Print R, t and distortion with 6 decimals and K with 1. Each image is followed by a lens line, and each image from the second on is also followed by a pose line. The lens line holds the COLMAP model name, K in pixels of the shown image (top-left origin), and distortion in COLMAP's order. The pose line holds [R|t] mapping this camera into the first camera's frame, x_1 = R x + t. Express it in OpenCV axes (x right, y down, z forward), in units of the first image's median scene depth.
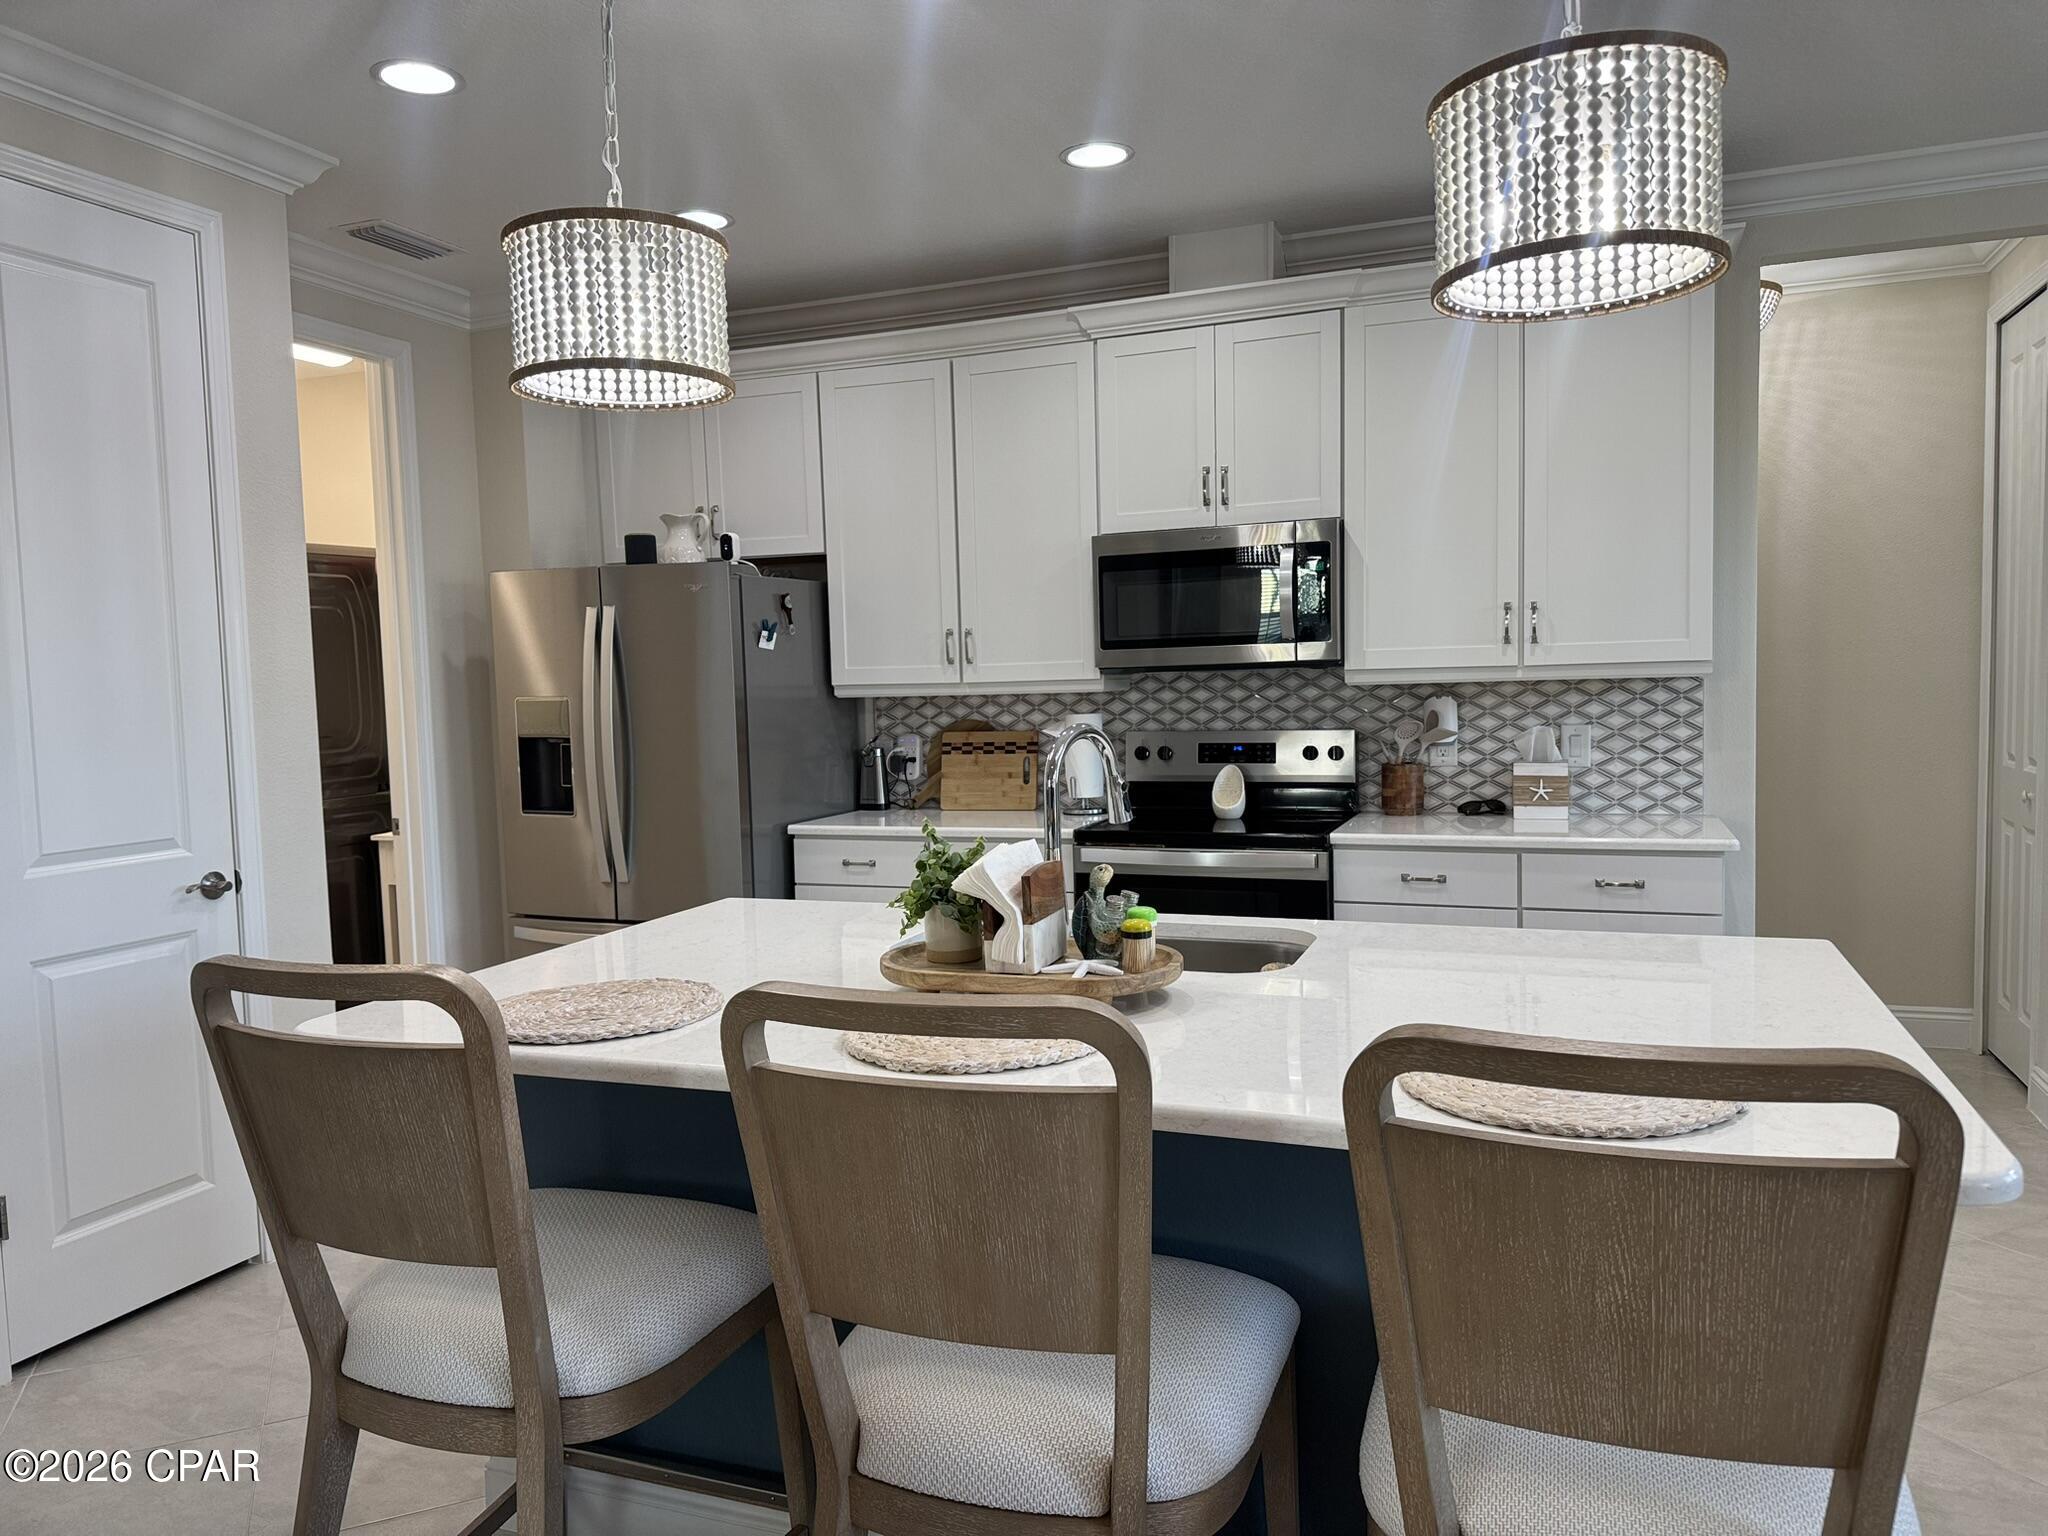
lens RADIAL K [[1439.0, 0, 1021.0], [0, 1439.0, 777.7], [0, 0, 1]] dist [0.120548, -0.197294]
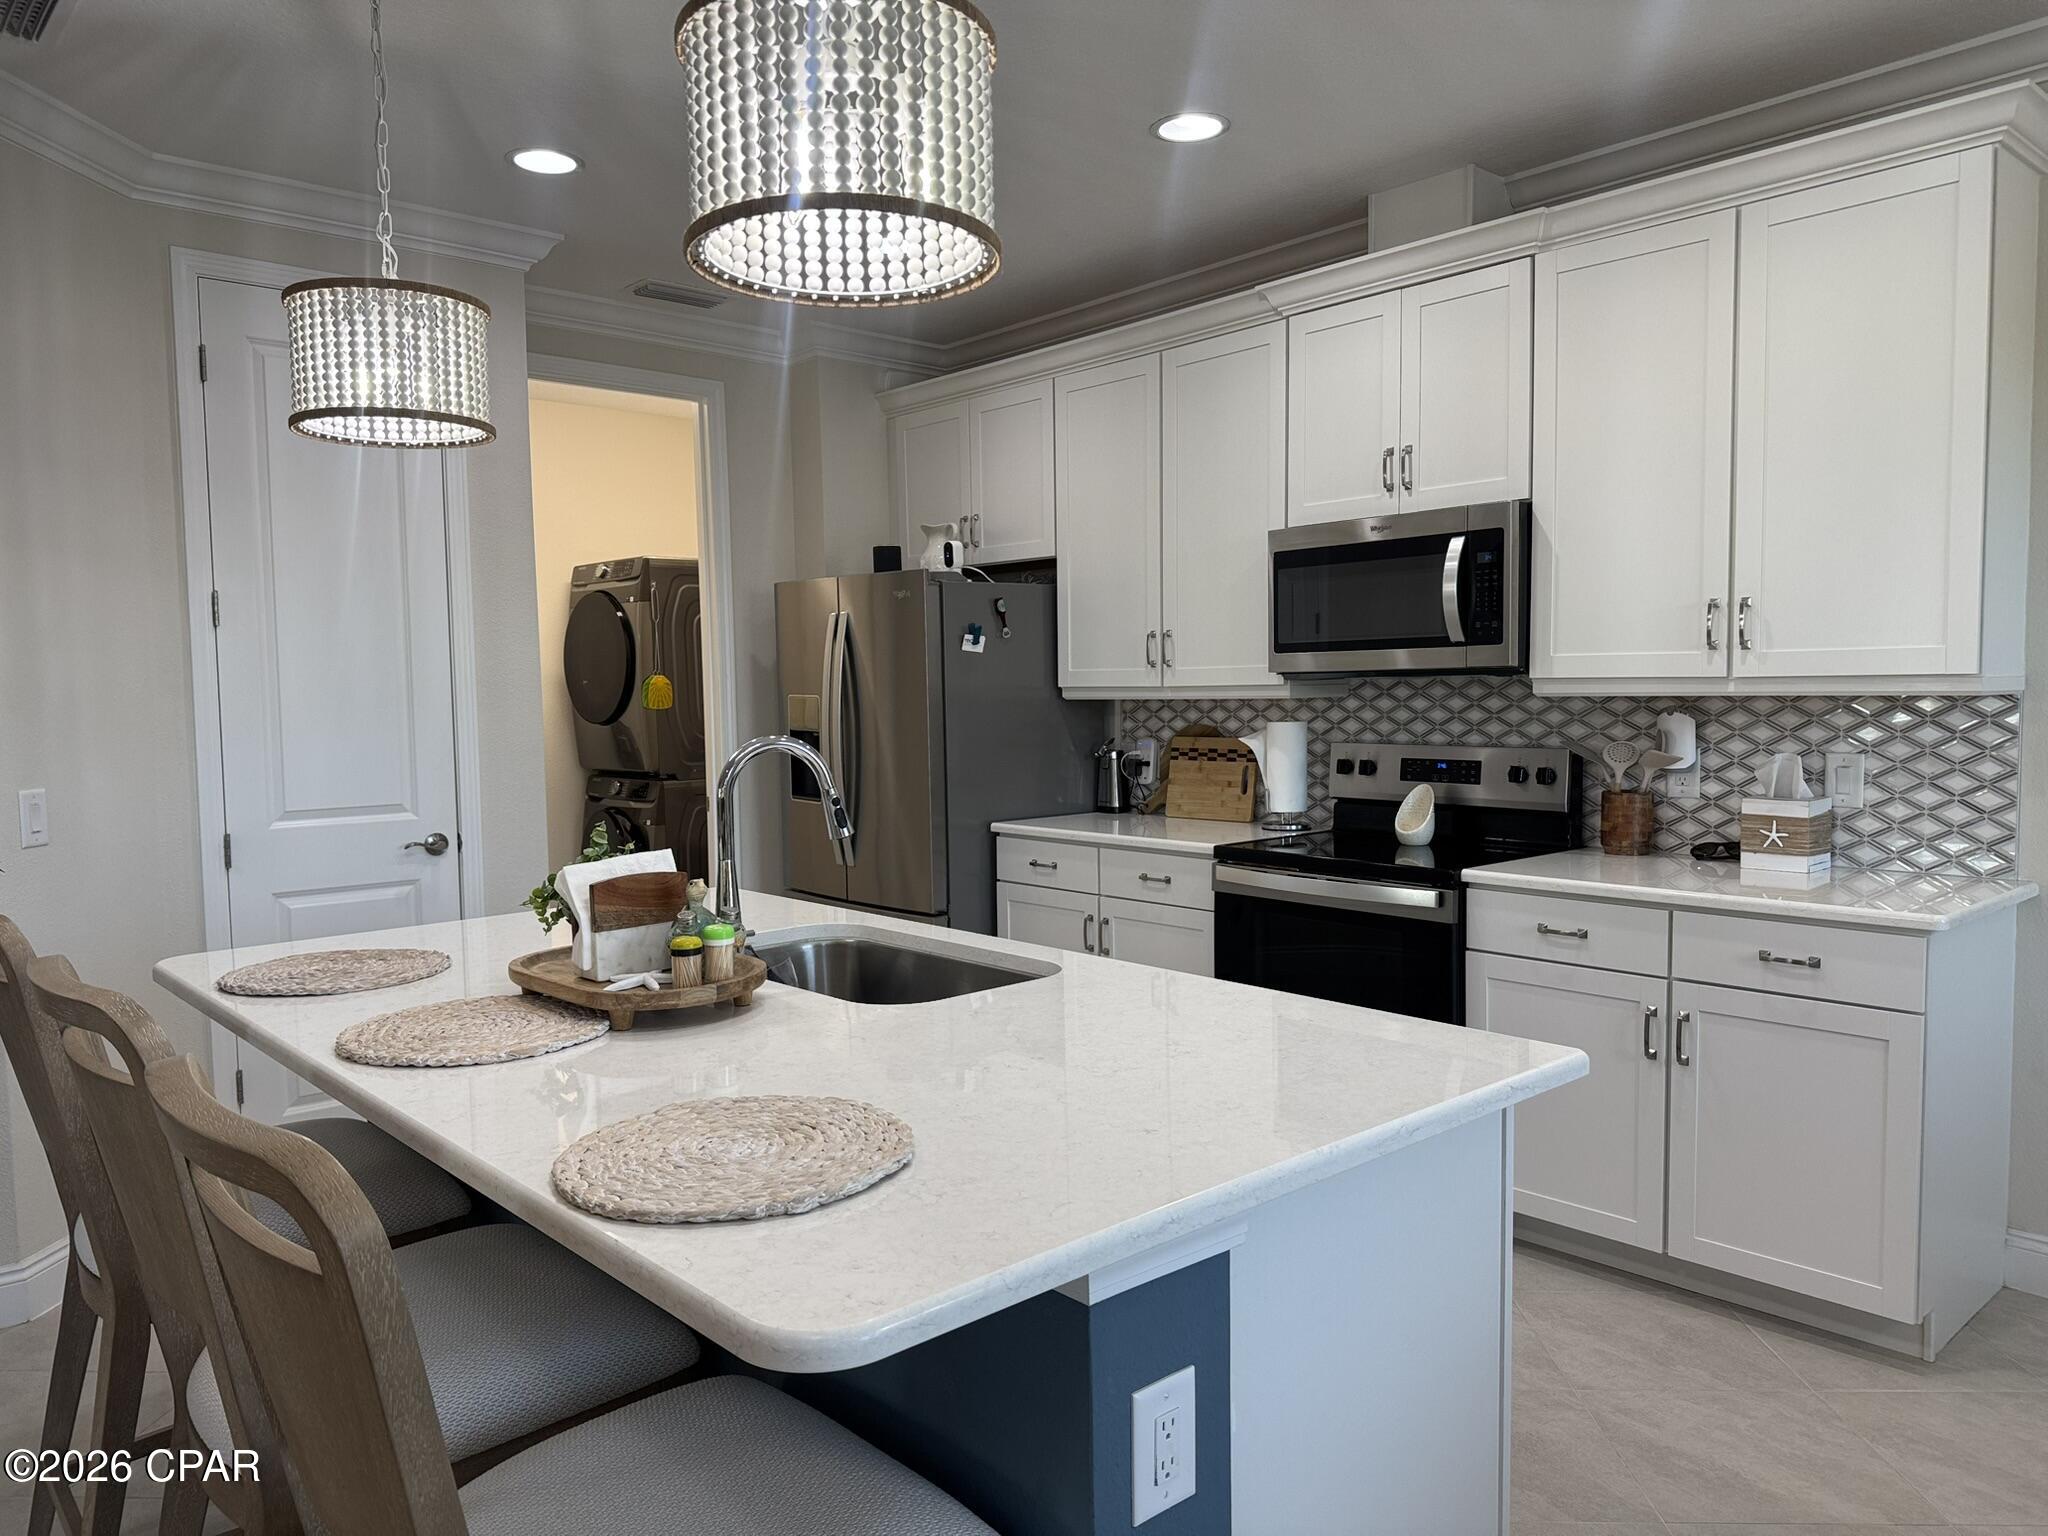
lens RADIAL K [[1439.0, 0, 1021.0], [0, 1439.0, 777.7], [0, 0, 1]] dist [0.120548, -0.197294]
pose [[0.889196, 0.044026, -0.455404, 0.337930], [-0.041625, 0.999016, 0.015305, -0.016487], [0.455630, 0.005347, 0.890153, 0.099995]]
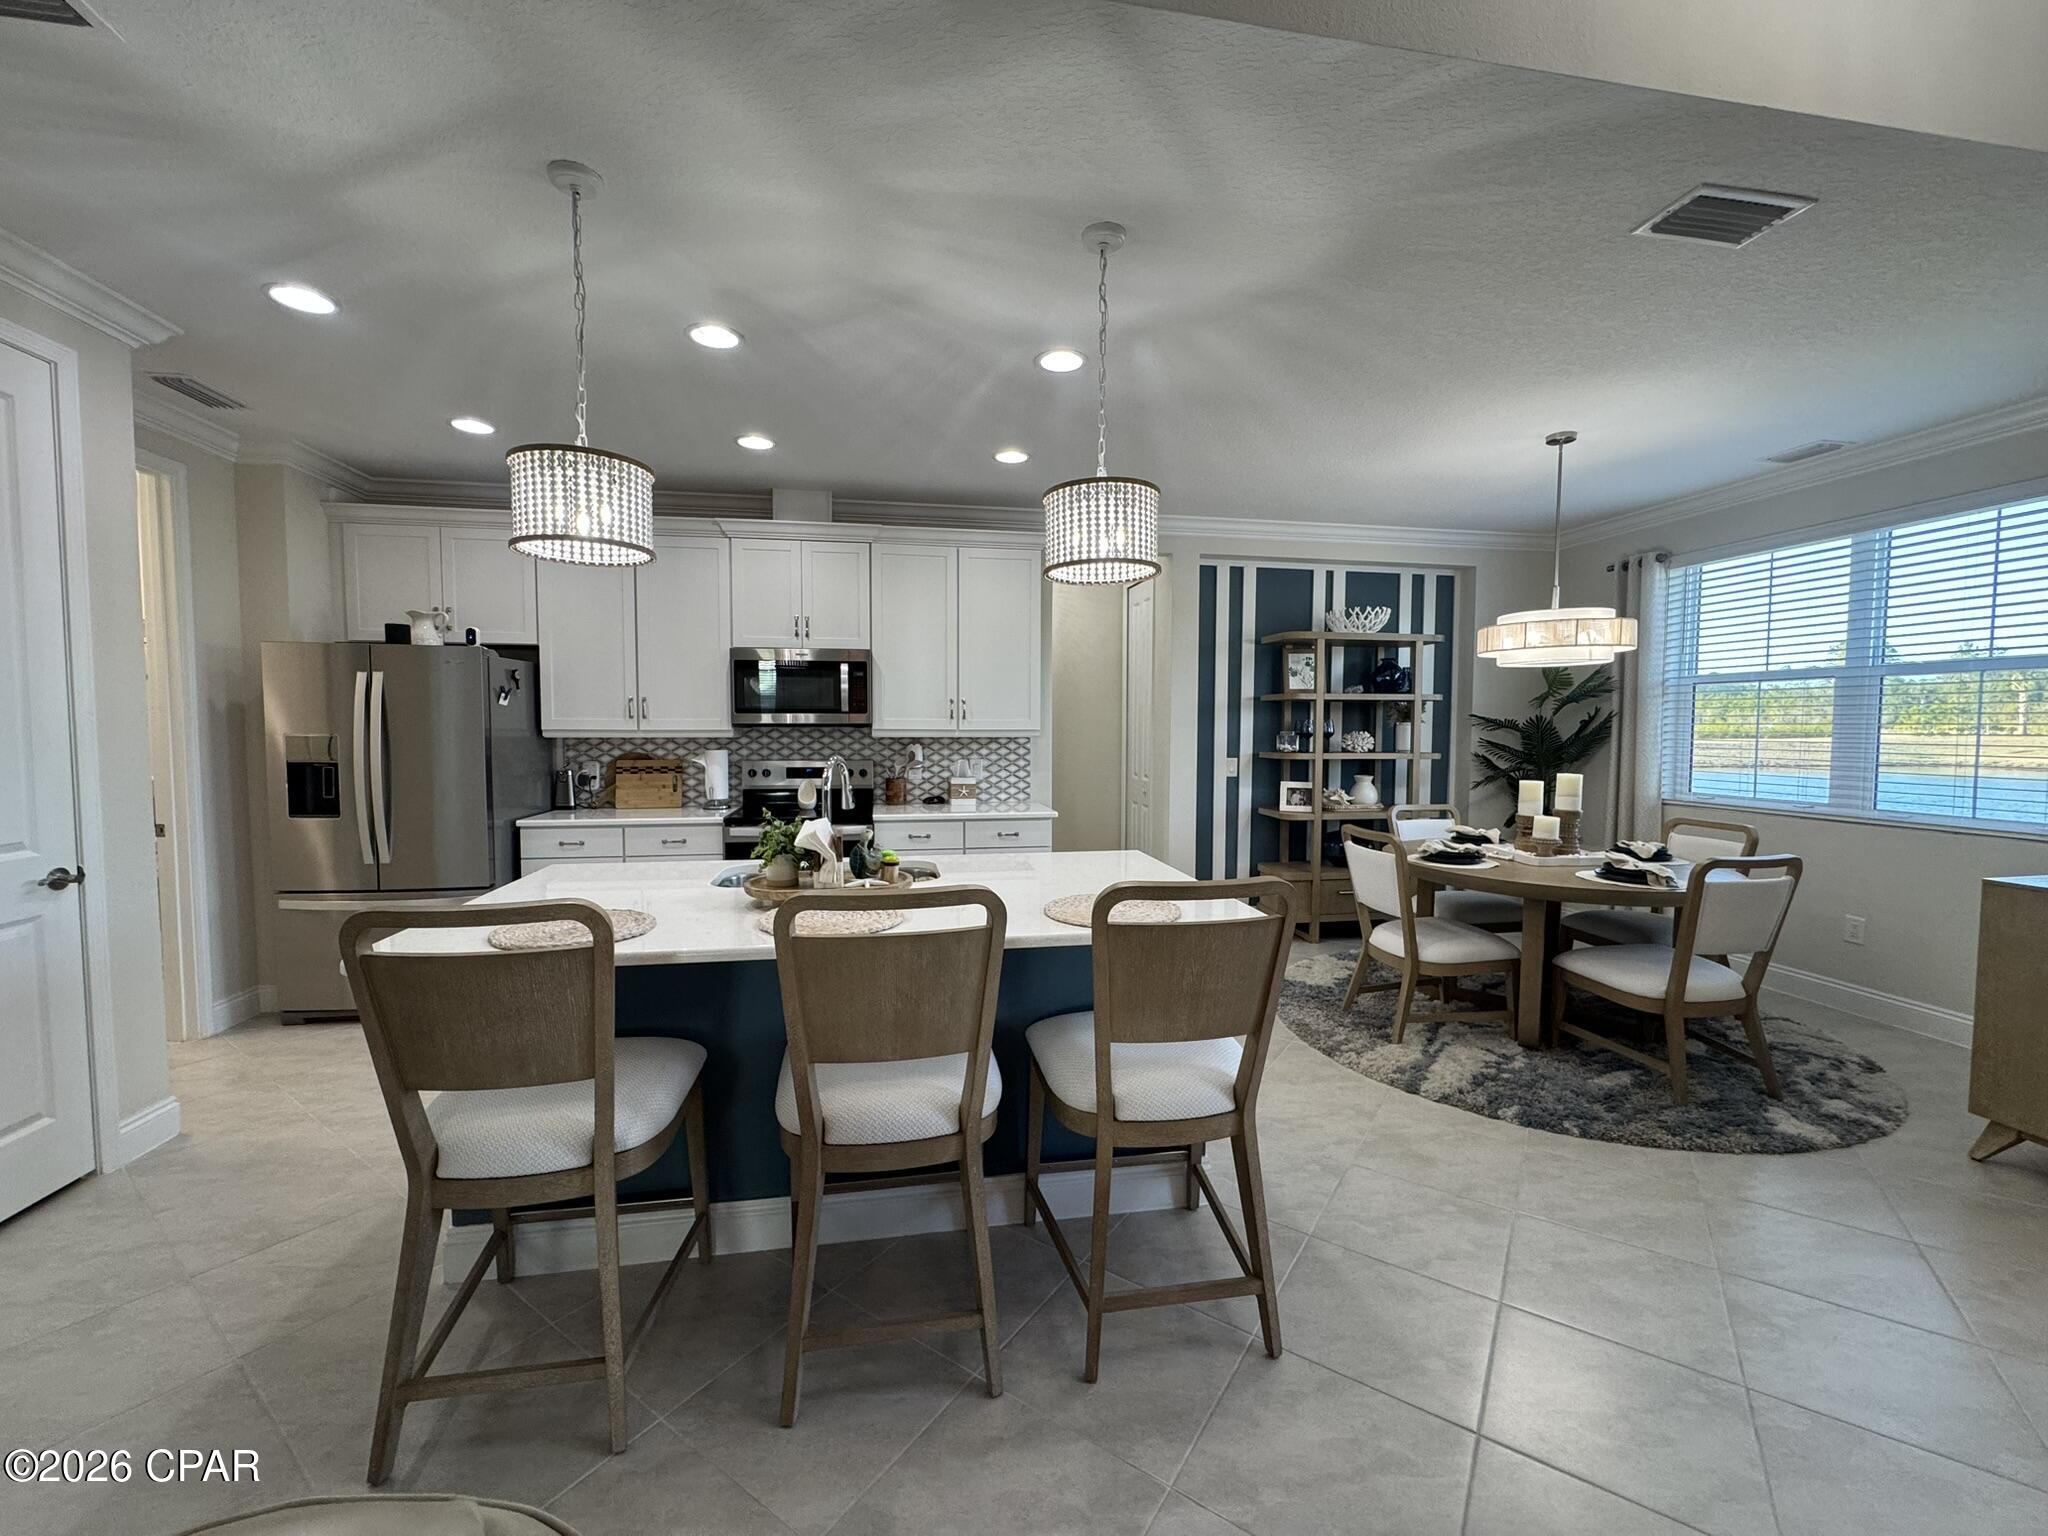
lens RADIAL K [[820.1, 0, 1024.0], [0, 820.1, 768.0], [0, 0, 1]] dist [0.000985, -0.000108]
pose [[0.855408, 0.001777, 0.517952, -0.158431], [0.010648, 0.999722, -0.021015, 0.001469], [-0.517846, 0.023492, 0.855151, -0.025553]]
